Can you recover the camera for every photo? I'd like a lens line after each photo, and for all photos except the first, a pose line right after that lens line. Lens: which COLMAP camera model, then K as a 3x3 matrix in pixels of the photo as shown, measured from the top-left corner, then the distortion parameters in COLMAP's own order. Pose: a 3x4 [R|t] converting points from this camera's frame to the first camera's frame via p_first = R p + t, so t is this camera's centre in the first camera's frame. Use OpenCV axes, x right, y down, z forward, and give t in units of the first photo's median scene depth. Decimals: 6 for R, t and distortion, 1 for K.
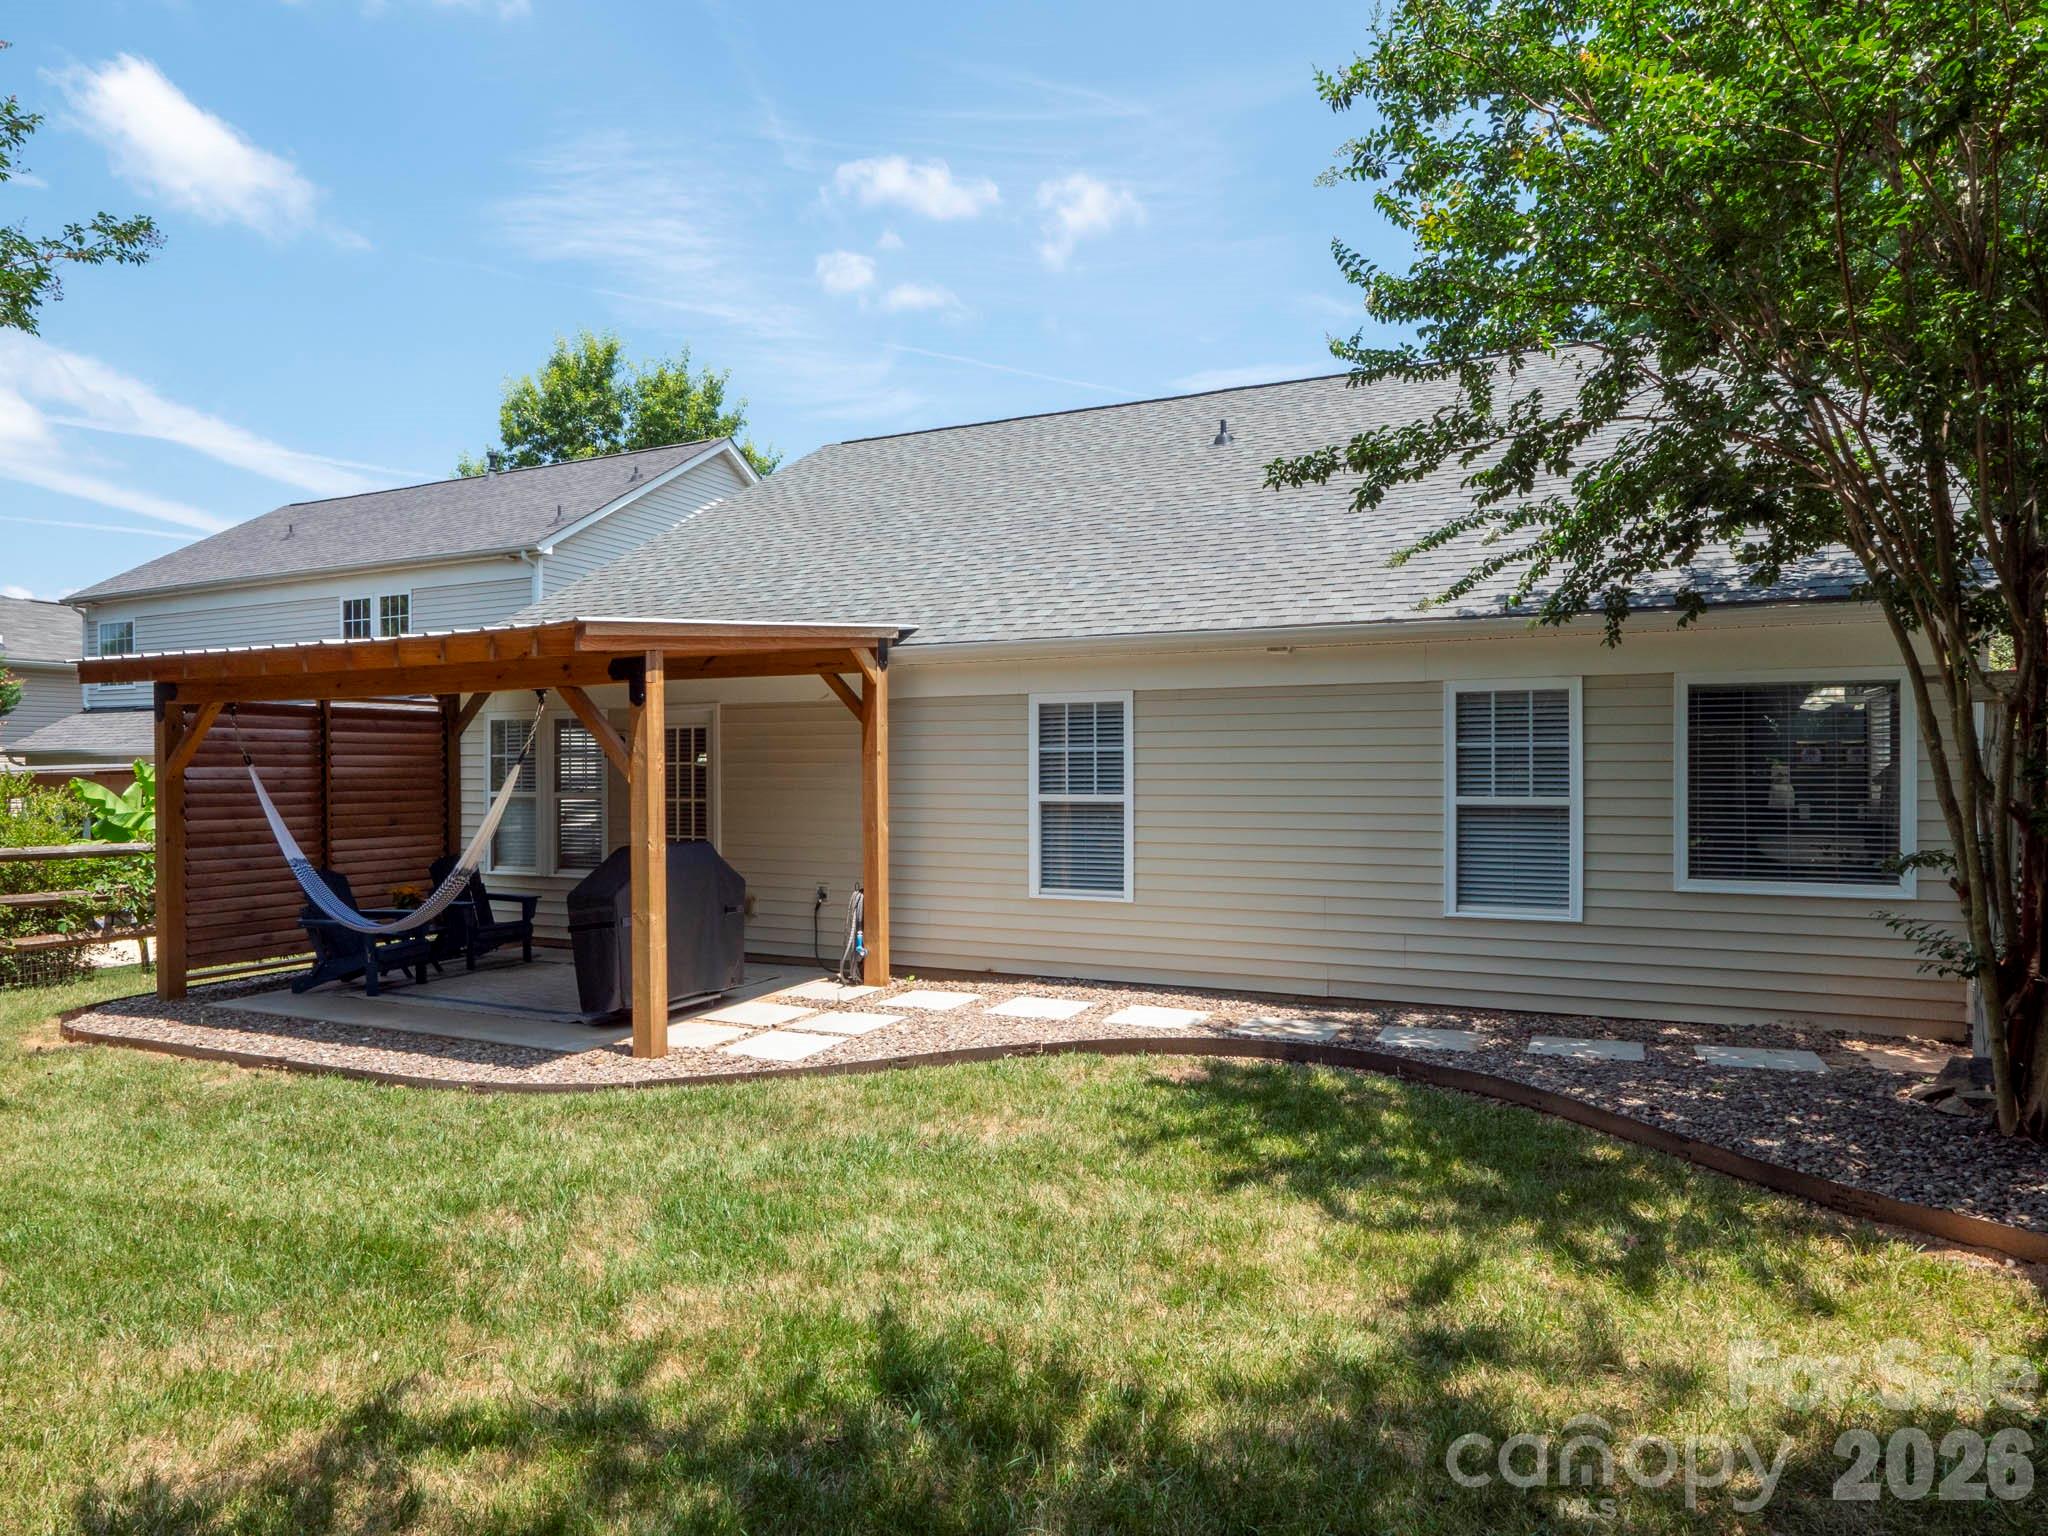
lens RADIAL K [[1240.0, 0, 989.2], [0, 1240.0, 757.4], [0, 0, 1]] dist [-0.024519, 0.011477]
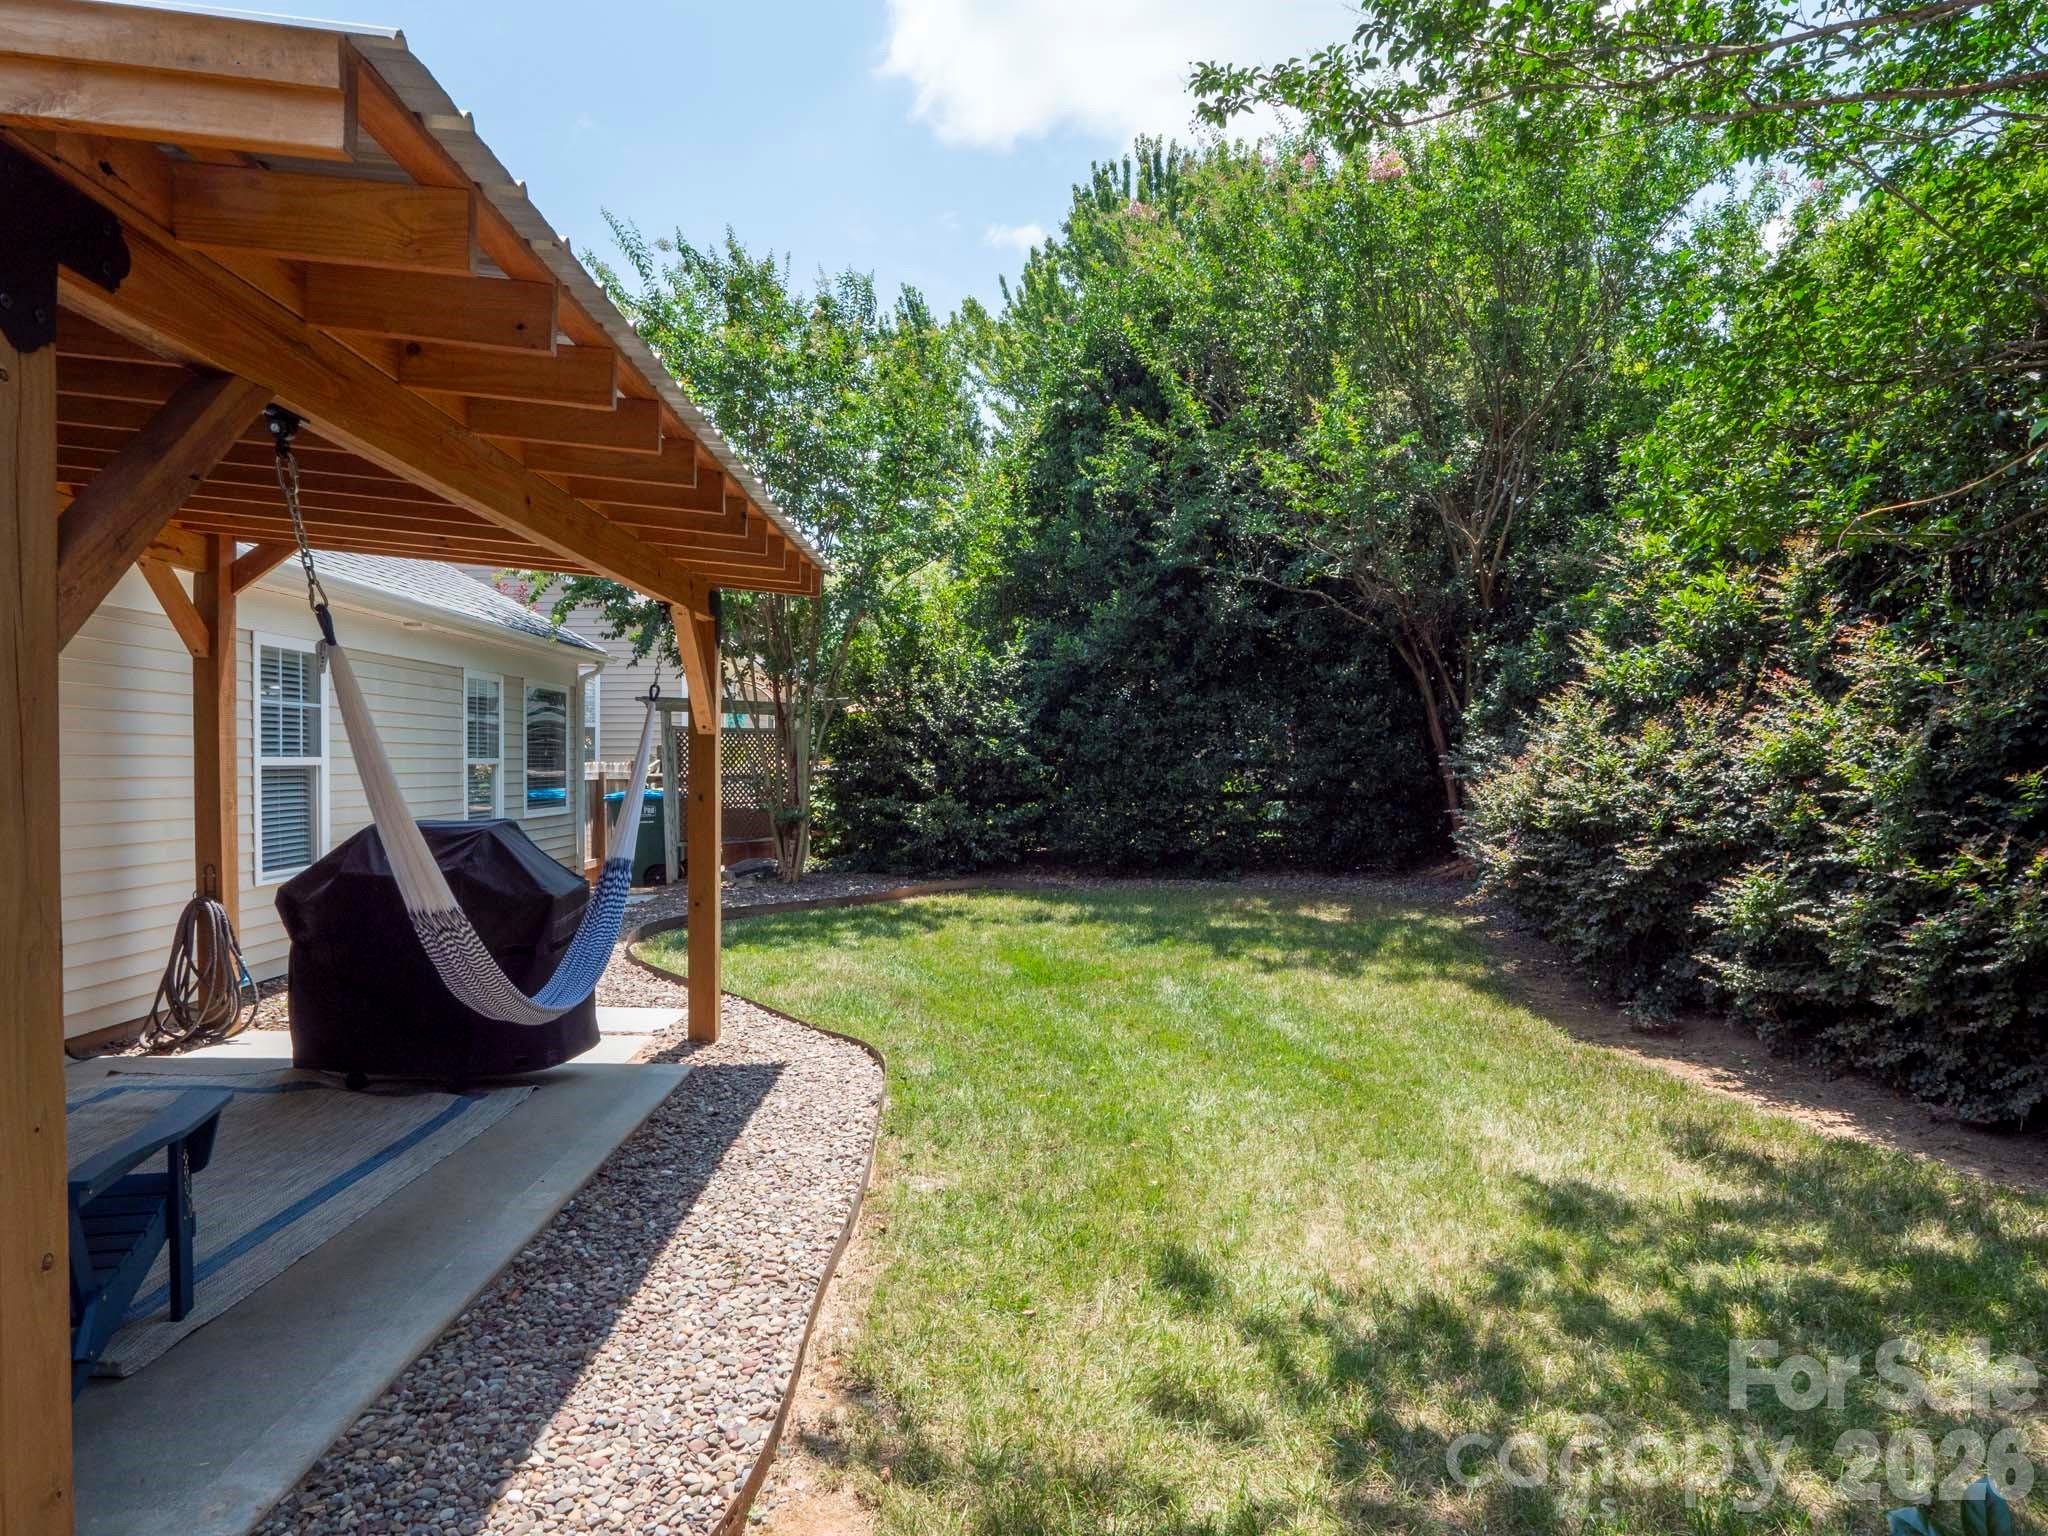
lens RADIAL K [[1240.0, 0, 1010.7], [0, 1240.0, 779.9], [0, 0, 1]] dist [-0.024519, 0.011477]
pose [[-0.446363, -0.014156, 0.894740, -0.918559], [-0.015088, 0.999852, 0.008291, 0.030874], [-0.894725, -0.009799, -0.446511, 0.934138]]
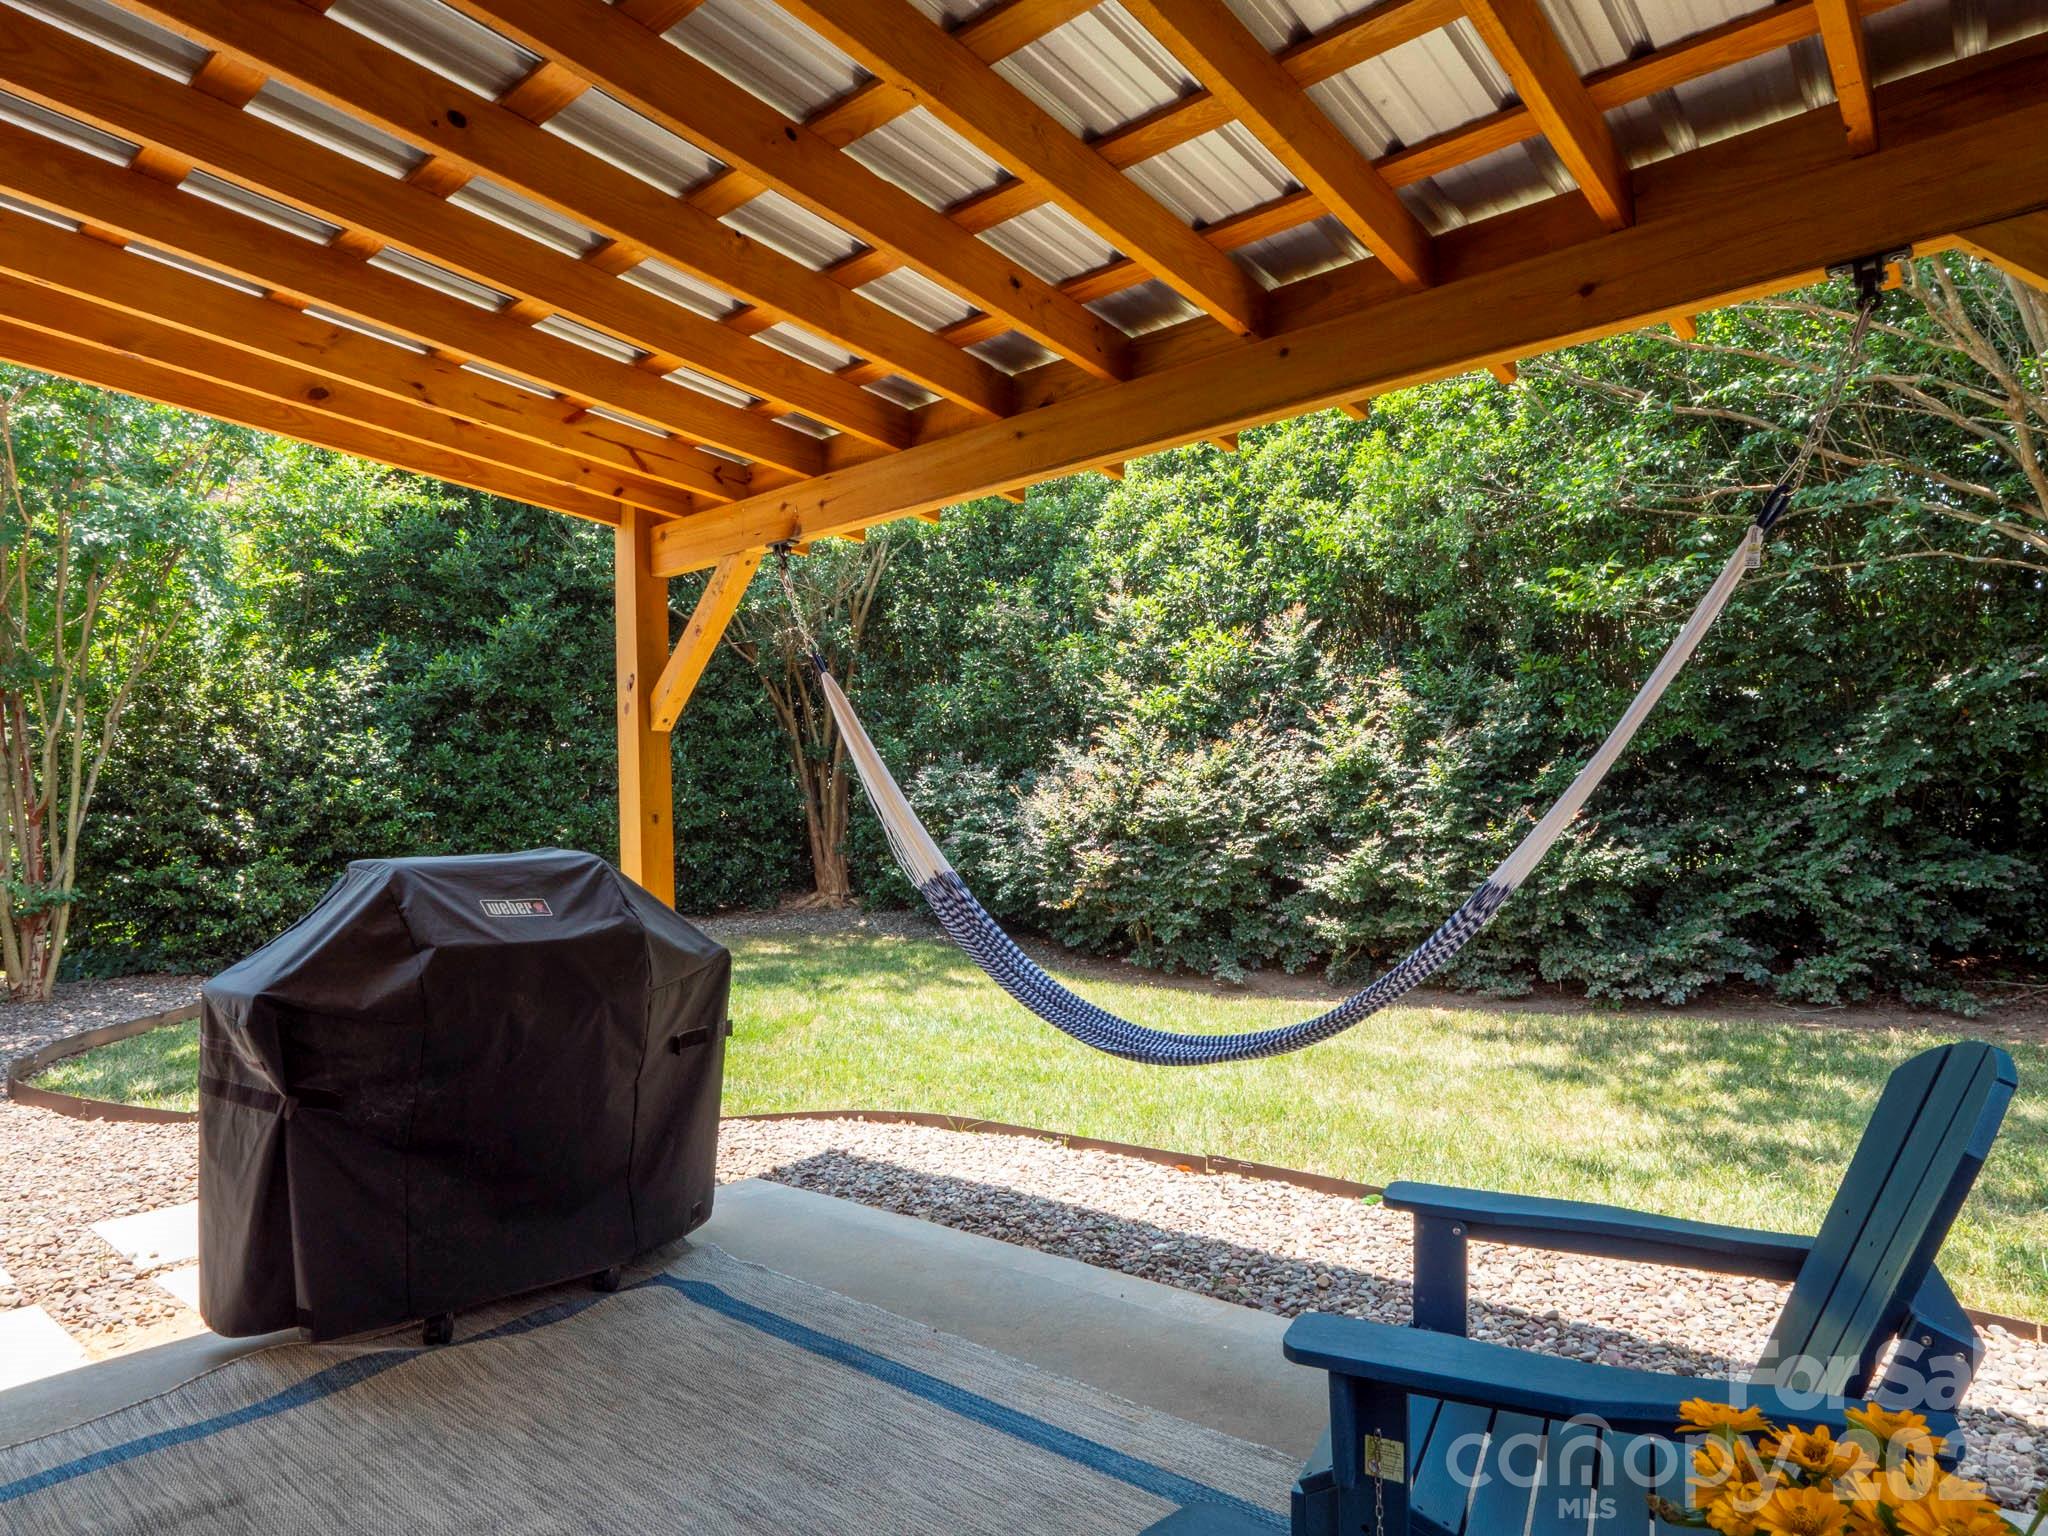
lens RADIAL K [[1240.0, 0, 1028.8], [0, 1240.0, 770.7], [0, 0, 1]] dist [-0.024519, 0.011477]
pose [[-0.965581, 0.042297, 0.256639, -0.506079], [0.031842, 0.998490, -0.044762, 0.056747], [-0.258145, -0.035049, -0.965470, 1.225615]]
